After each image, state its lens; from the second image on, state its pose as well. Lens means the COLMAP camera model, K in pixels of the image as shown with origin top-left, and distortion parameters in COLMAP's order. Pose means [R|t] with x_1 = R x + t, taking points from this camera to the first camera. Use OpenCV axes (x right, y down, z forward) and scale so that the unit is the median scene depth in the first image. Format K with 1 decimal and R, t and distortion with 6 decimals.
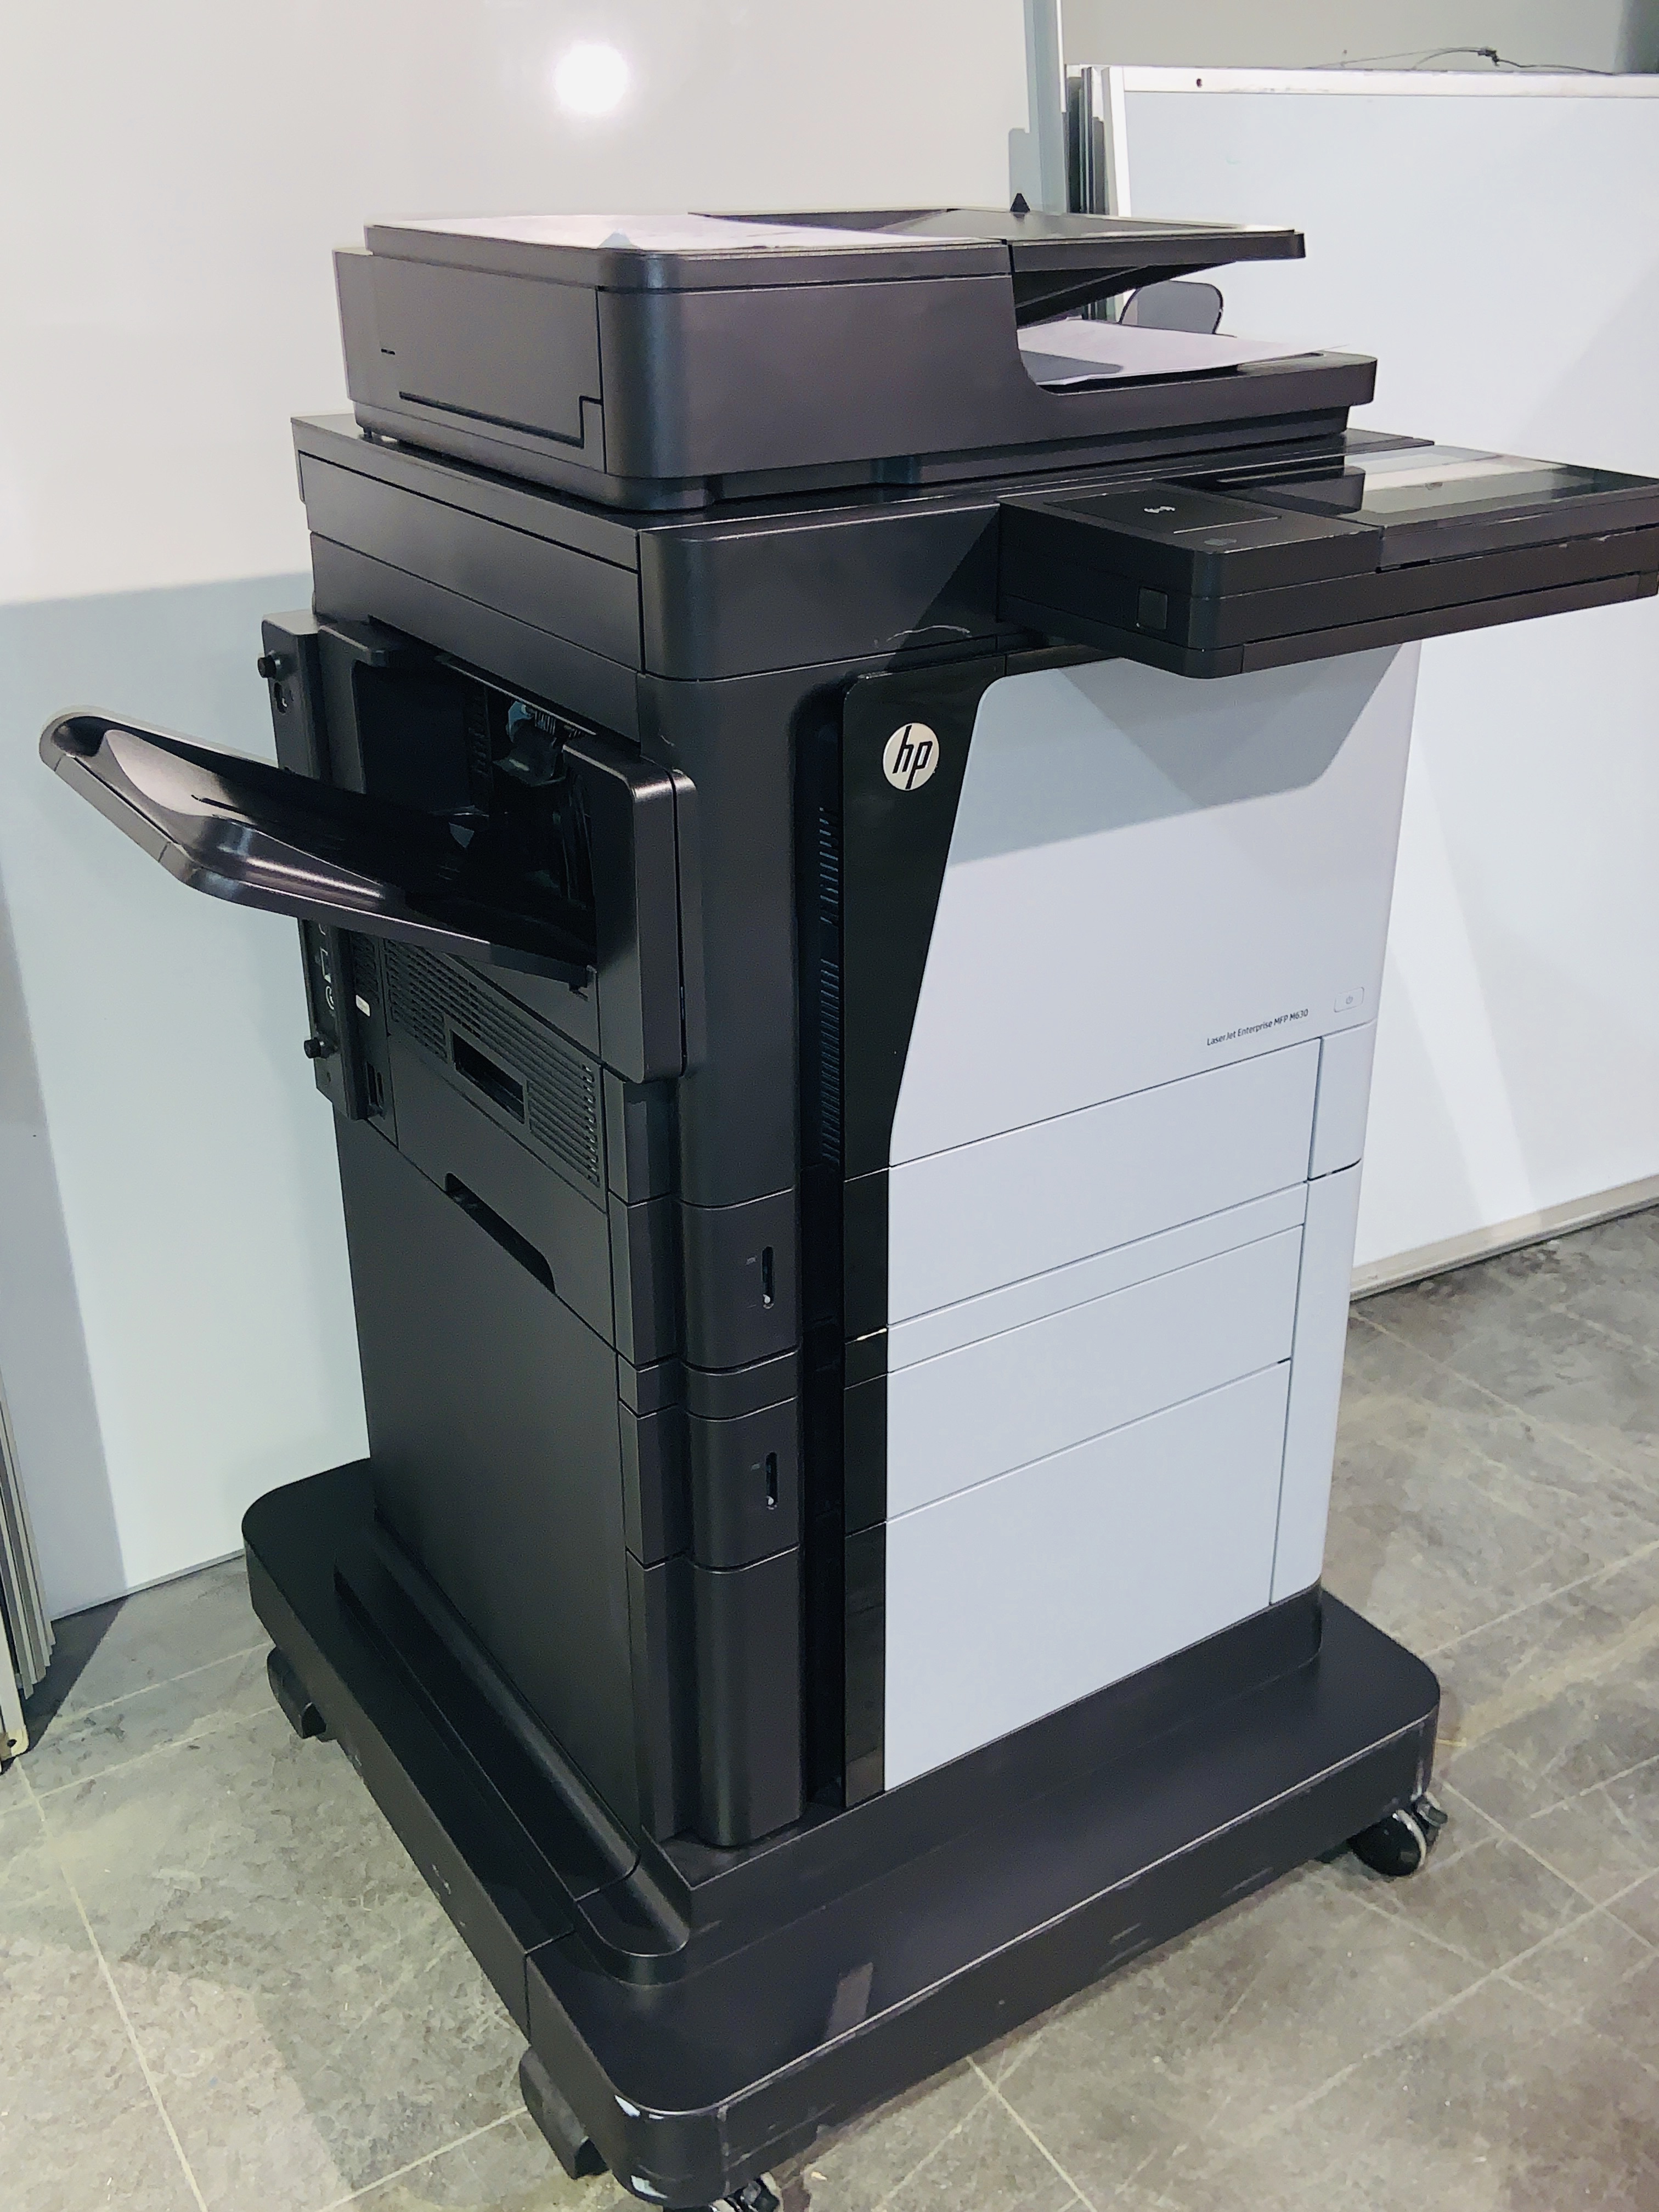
lens RADIAL K [[2162.5, 0, 850.6], [0, 2162.5, 1109.2], [0, 0, 1]] dist [0.051293, 0.000000]
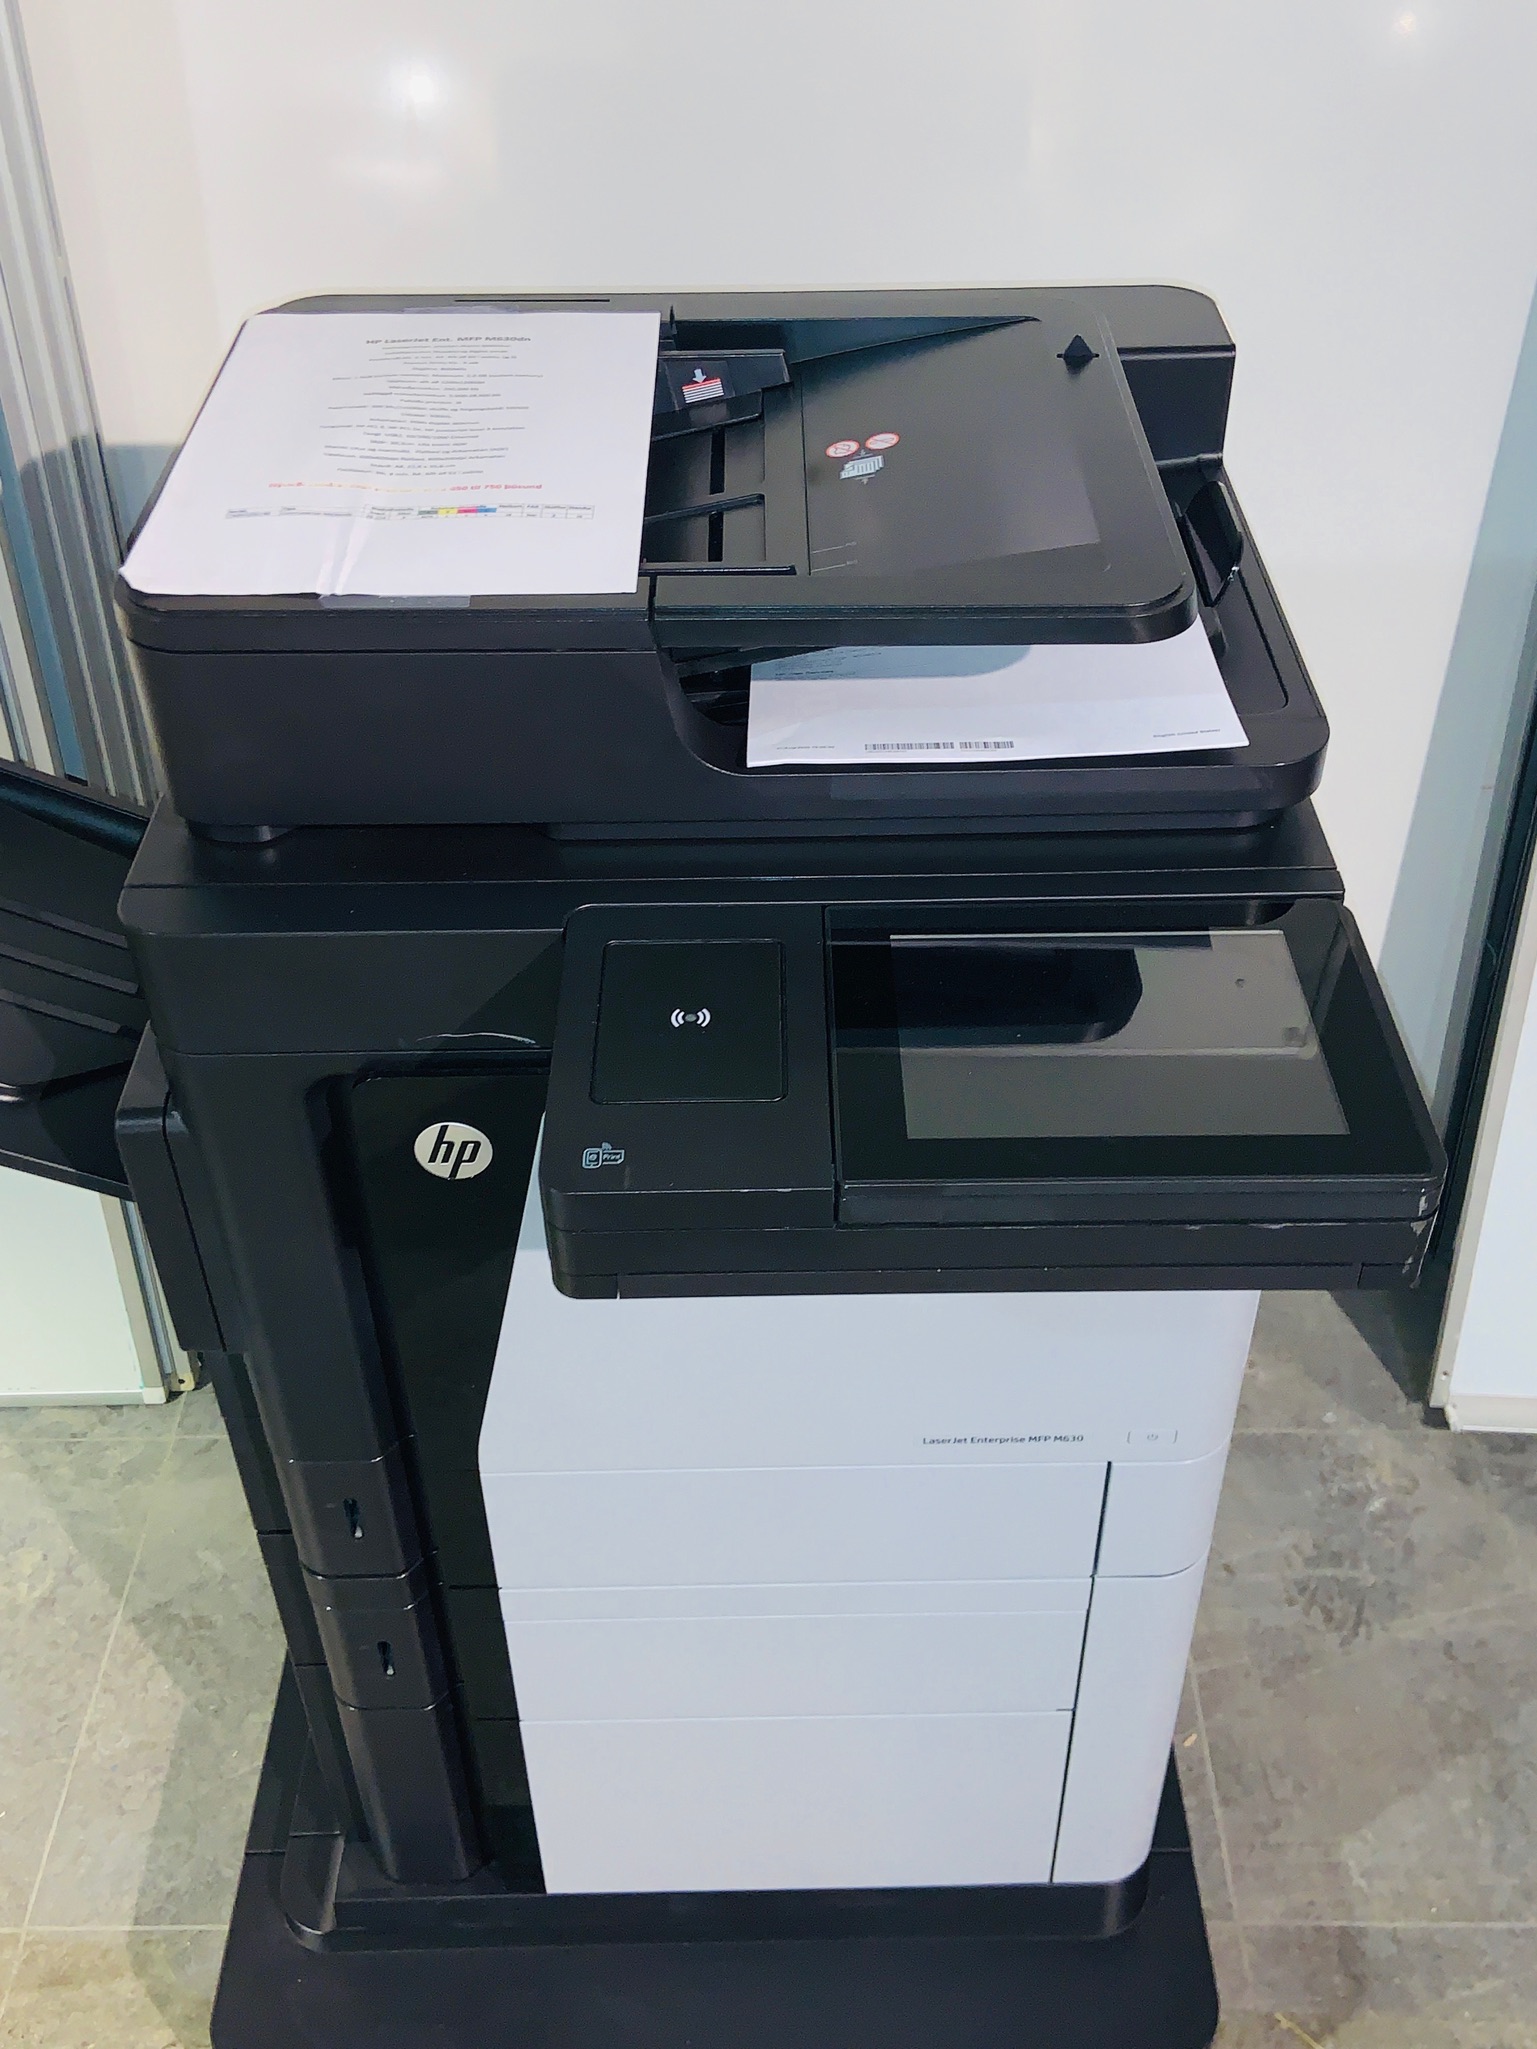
lens RADIAL K [[2003.2, 0, 802.7], [0, 2003.2, 1043.1], [0, 0, 1]] dist [0.051293, 0.000000]
pose [[0.842096, 0.350388, -0.410003, 0.354295], [-0.227464, 0.920029, 0.319073, -0.376272], [0.489014, -0.175429, 0.854453, 0.288519]]
